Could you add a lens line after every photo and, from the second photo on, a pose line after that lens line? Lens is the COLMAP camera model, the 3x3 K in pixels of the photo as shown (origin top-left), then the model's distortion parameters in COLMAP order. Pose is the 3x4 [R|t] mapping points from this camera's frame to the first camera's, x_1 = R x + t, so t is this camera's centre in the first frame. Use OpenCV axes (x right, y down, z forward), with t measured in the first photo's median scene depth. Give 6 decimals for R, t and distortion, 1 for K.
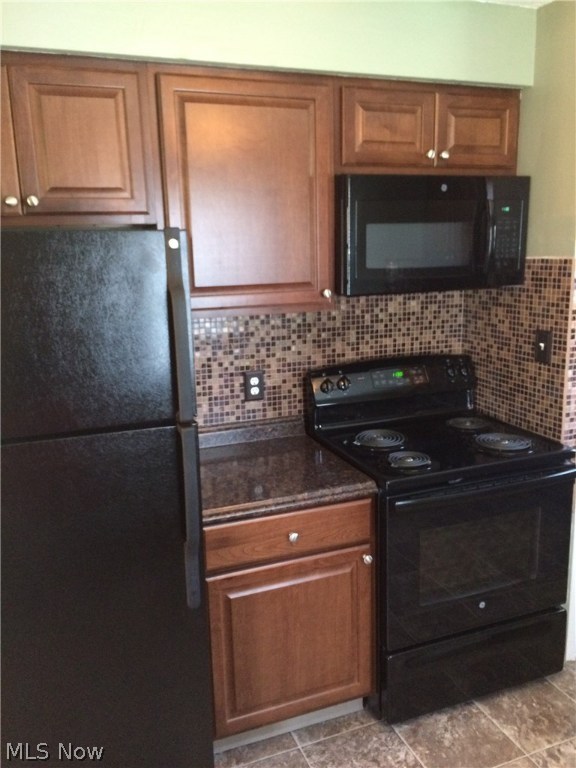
lens RADIAL K [[653.5, 0, 289.4], [0, 653.5, 384.5], [0, 0, 1]] dist [0.039945, -0.056457]
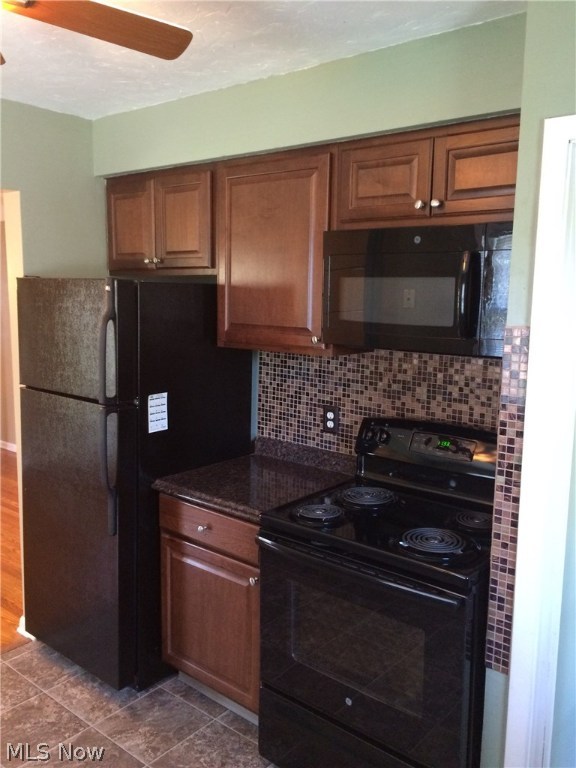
lens RADIAL K [[653.5, 0, 290.3], [0, 653.5, 384.2], [0, 0, 1]] dist [0.039945, -0.056457]
pose [[0.487504, 0.156909, -0.858906, 0.847929], [-0.211520, 0.975641, 0.058178, -0.105760], [0.847113, 0.153313, 0.508818, 0.369299]]
